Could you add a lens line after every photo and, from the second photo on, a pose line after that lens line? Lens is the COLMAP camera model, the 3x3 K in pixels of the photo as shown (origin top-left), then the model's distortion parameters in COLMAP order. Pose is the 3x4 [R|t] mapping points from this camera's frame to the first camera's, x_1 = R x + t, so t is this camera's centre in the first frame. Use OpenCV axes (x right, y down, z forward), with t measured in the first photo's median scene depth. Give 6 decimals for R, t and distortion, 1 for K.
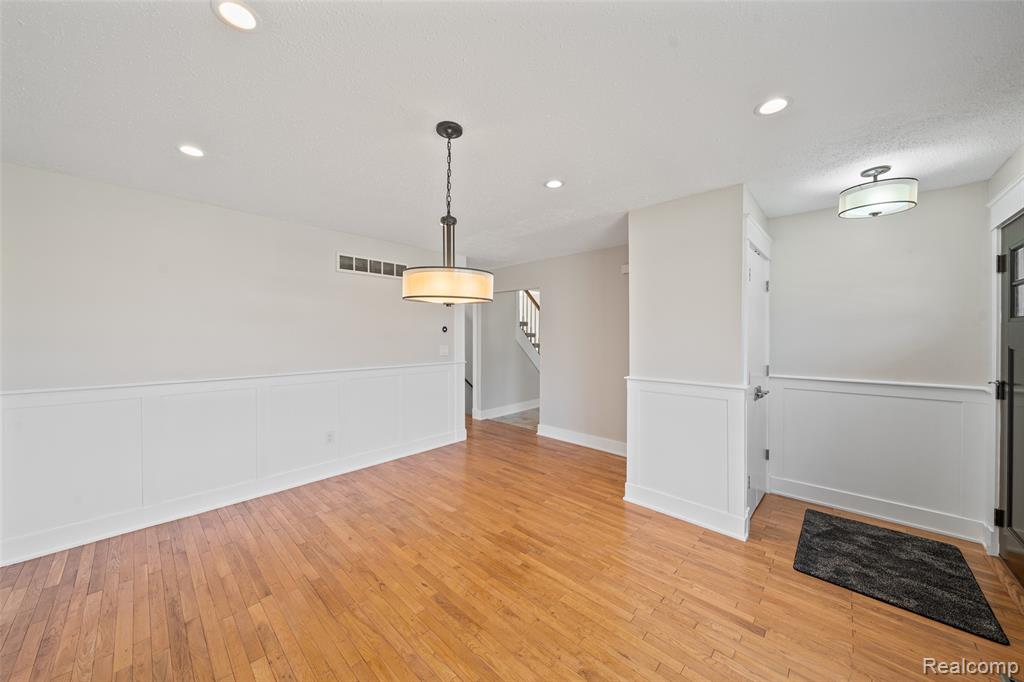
lens RADIAL K [[354.2, 0, 507.3], [0, 354.2, 337.8], [0, 0, 1]] dist [-0.001578, -0.000251]
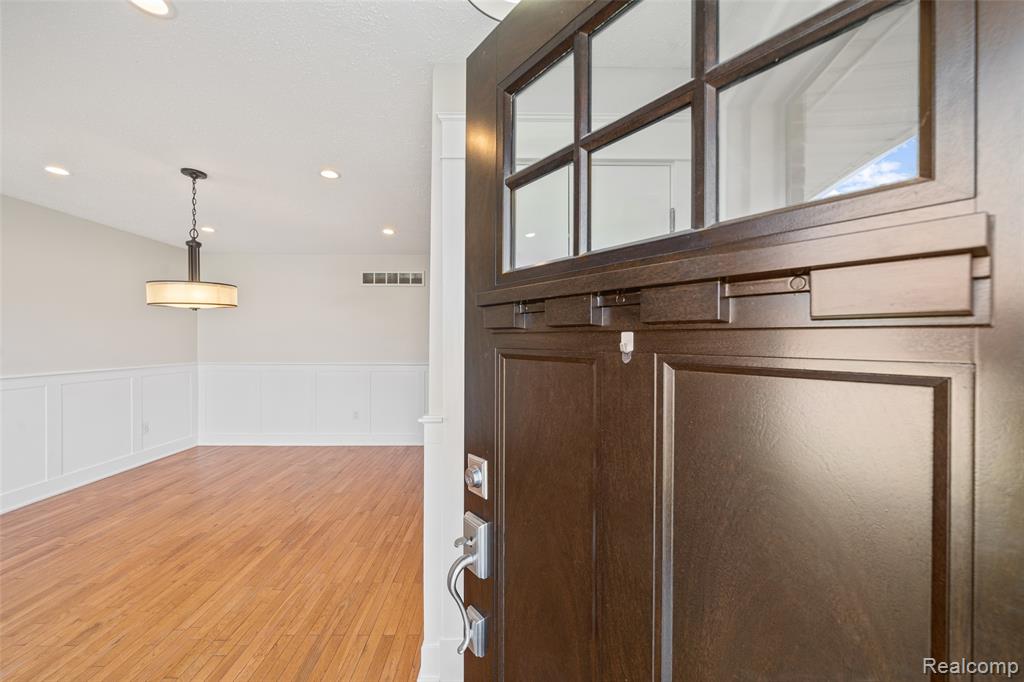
lens RADIAL K [[359.2, 0, 505.0], [0, 359.2, 339.3], [0, 0, 1]] dist [-0.002929, -0.000163]
pose [[0.698804, 0.000871, -0.715313, 1.117065], [-0.005215, 0.999979, -0.003877, 0.009958], [0.715294, 0.006440, 0.698794, 0.642820]]
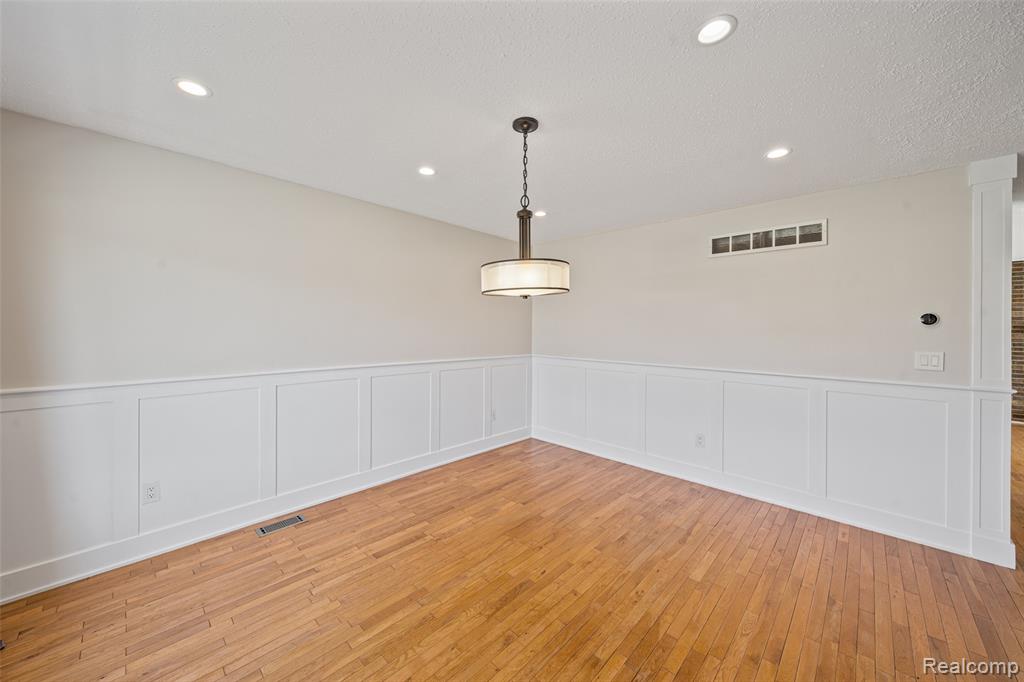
lens RADIAL K [[375.2, 0, 507.7], [0, 375.2, 326.5], [0, 0, 1]] dist [-0.000270, -0.000093]
pose [[-0.009327, -0.005276, -0.999943, 0.654173], [-0.014406, 0.999883, -0.005142, -0.002139], [0.999853, 0.014357, -0.009402, 0.688939]]
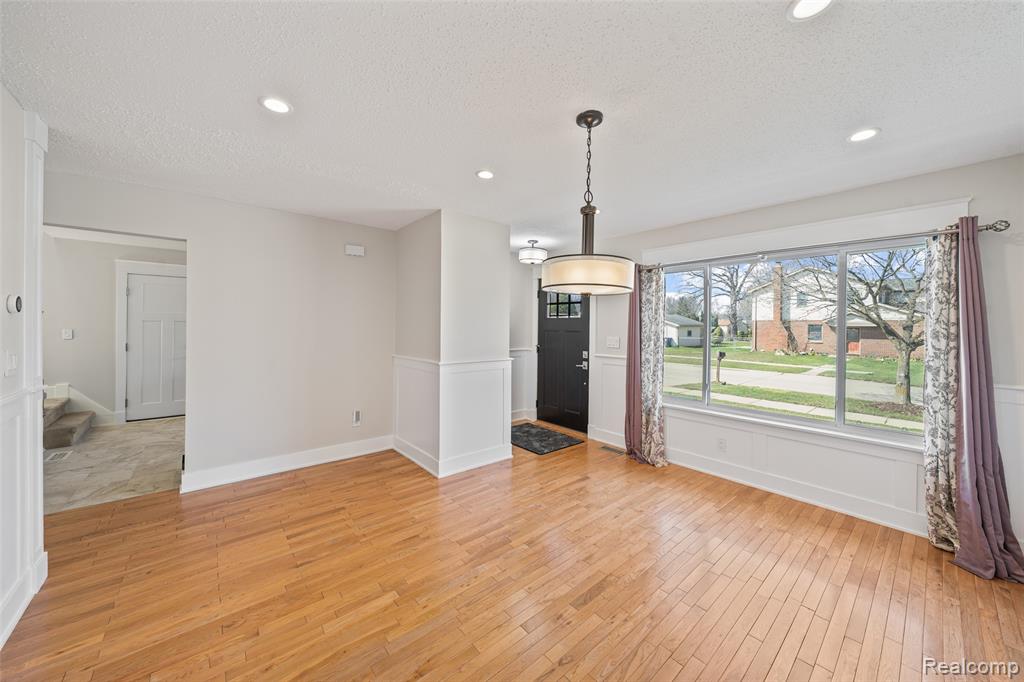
lens RADIAL K [[363.8, 0, 506.8], [0, 363.8, 327.0], [0, 0, 1]] dist [-0.001121, -0.000152]
pose [[0.111599, -0.004980, 0.993741, -0.860956], [-0.004509, 0.999975, 0.005517, -0.006341], [-0.993743, -0.005096, 0.111574, 0.793854]]
